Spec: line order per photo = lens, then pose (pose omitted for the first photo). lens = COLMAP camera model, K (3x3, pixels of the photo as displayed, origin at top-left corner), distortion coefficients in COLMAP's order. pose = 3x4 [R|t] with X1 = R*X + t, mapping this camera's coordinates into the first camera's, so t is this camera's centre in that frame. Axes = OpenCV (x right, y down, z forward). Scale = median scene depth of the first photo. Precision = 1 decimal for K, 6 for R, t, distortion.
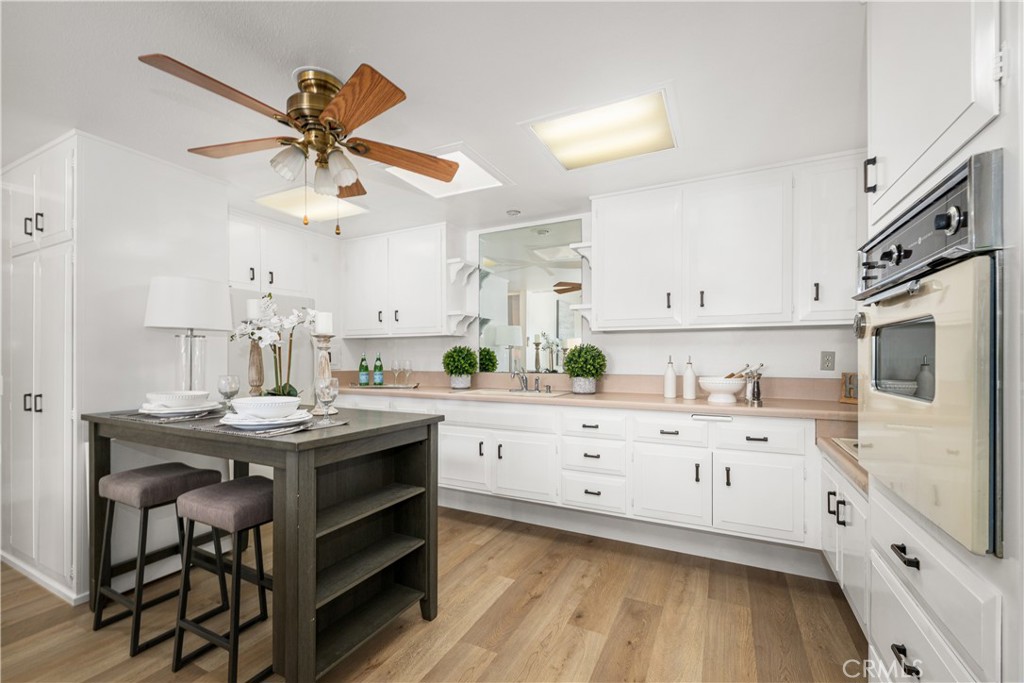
lens RADIAL K [[409.7, 0, 513.0], [0, 409.7, 358.1], [0, 0, 1]] dist [-0.001841, 0.000279]
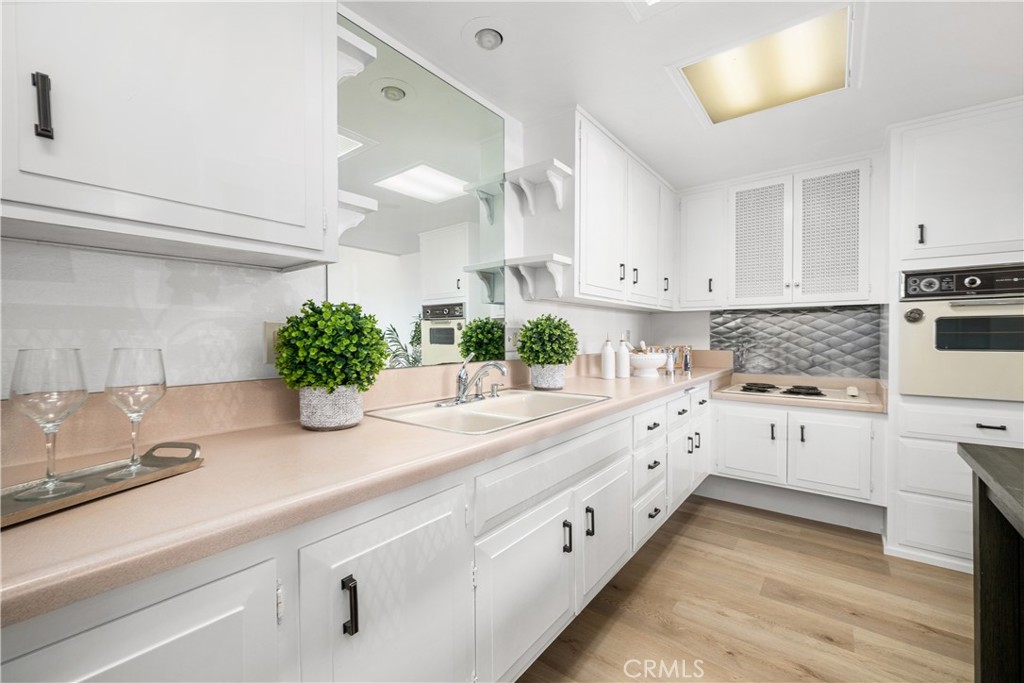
lens RADIAL K [[409.7, 0, 503.0], [0, 409.7, 343.3], [0, 0, 1]] dist [-0.001841, 0.000279]
pose [[0.200685, -0.009699, 0.979608, -0.629509], [0.002931, 0.999952, 0.009300, 0.008430], [-0.979652, 0.001005, 0.200703, 1.178376]]
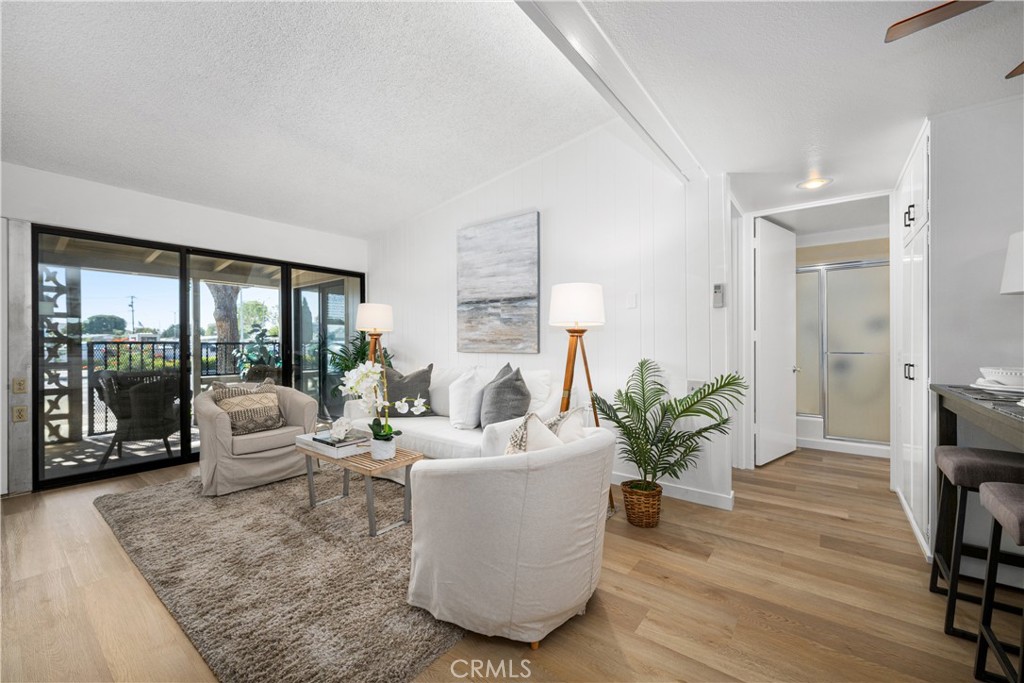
lens RADIAL K [[409.7, 0, 514.6], [0, 409.7, 341.8], [0, 0, 1]] dist [-0.001841, 0.000279]
pose [[-0.186530, -0.000371, -0.982449, 0.149176], [-0.000208, 1.000000, -0.000338, 0.023536], [0.982449, 0.000141, -0.186530, 0.116014]]
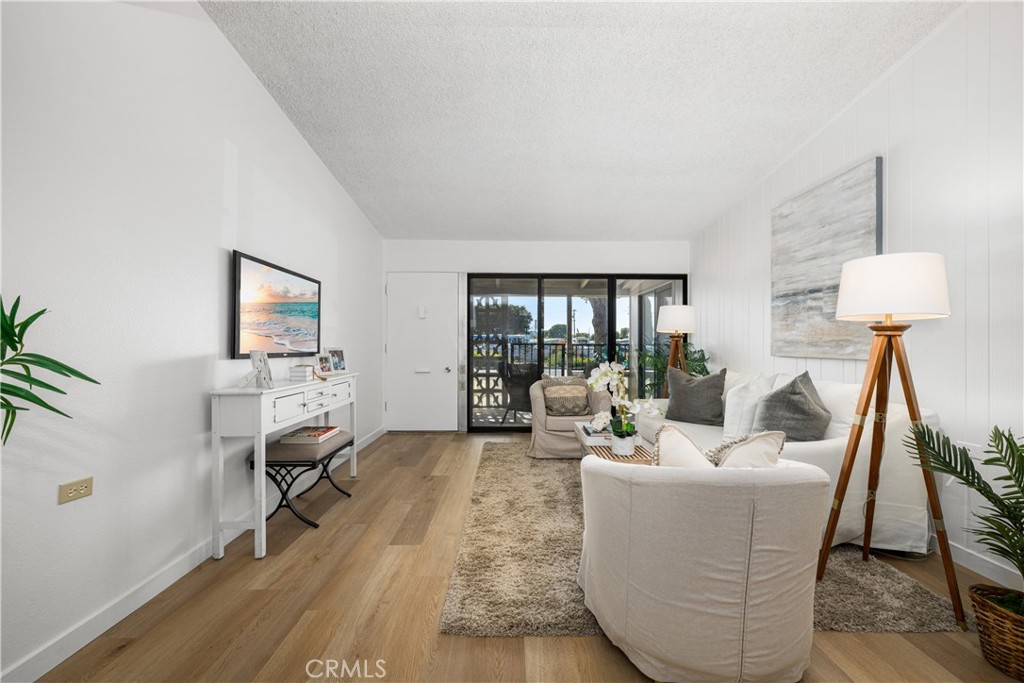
lens RADIAL K [[409.7, 0, 511.3], [0, 409.7, 345.3], [0, 0, 1]] dist [-0.001841, 0.000279]
pose [[-0.887092, 0.000902, -0.461592, -0.036123], [-0.001251, 0.999990, 0.004358, 0.023078], [0.461591, 0.004444, -0.887082, 0.425303]]
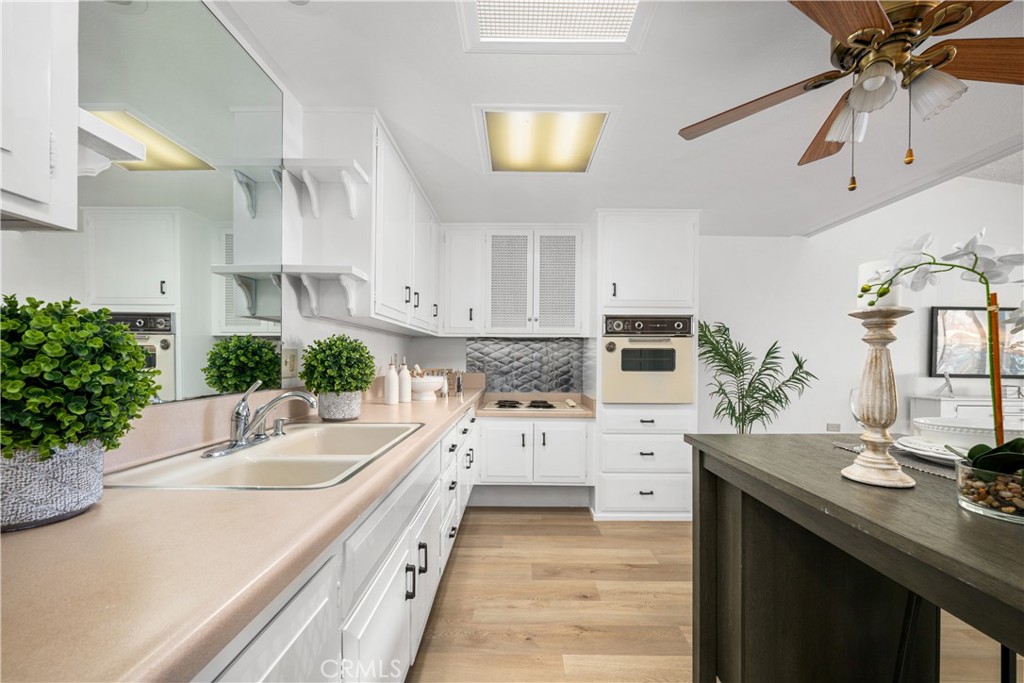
lens RADIAL K [[409.7, 0, 500.6], [0, 409.7, 363.3], [0, 0, 1]] dist [-0.001841, 0.000279]
pose [[-0.429334, -0.003084, 0.903141, -0.573107], [-0.000616, 0.999995, 0.003121, 0.006182], [-0.903146, 0.000783, -0.429334, 1.317018]]
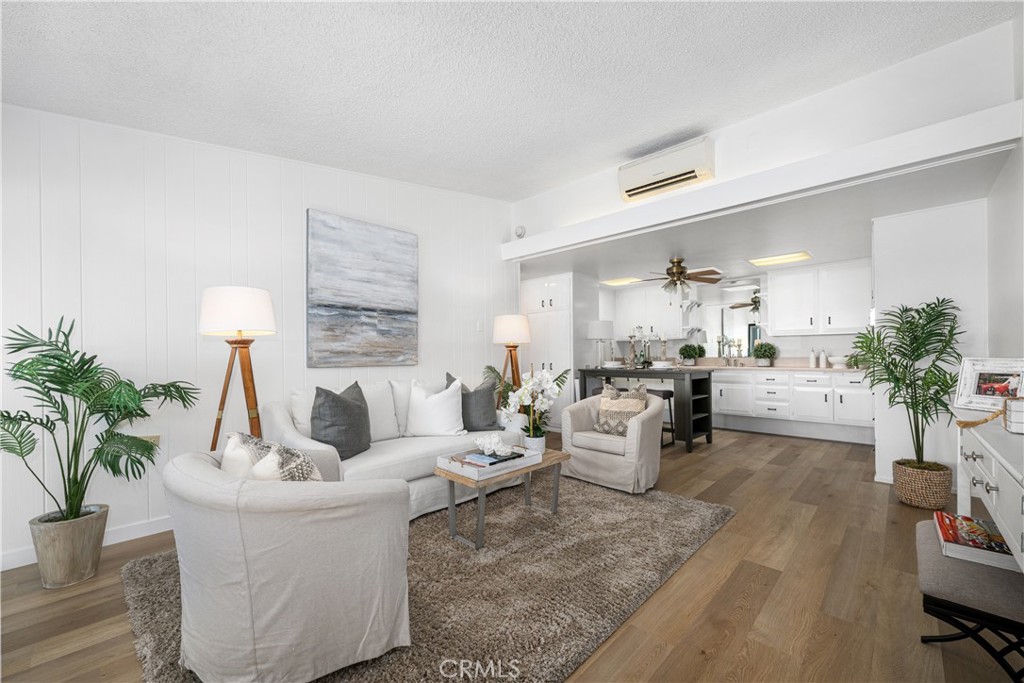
lens RADIAL K [[409.7, 0, 517.7], [0, 409.7, 347.4], [0, 0, 1]] dist [-0.001841, 0.000279]
pose [[0.958871, -0.011884, -0.283594, -0.516563], [0.006368, 0.999772, -0.020364, 0.031660], [0.283771, 0.017720, 0.958728, -1.583903]]
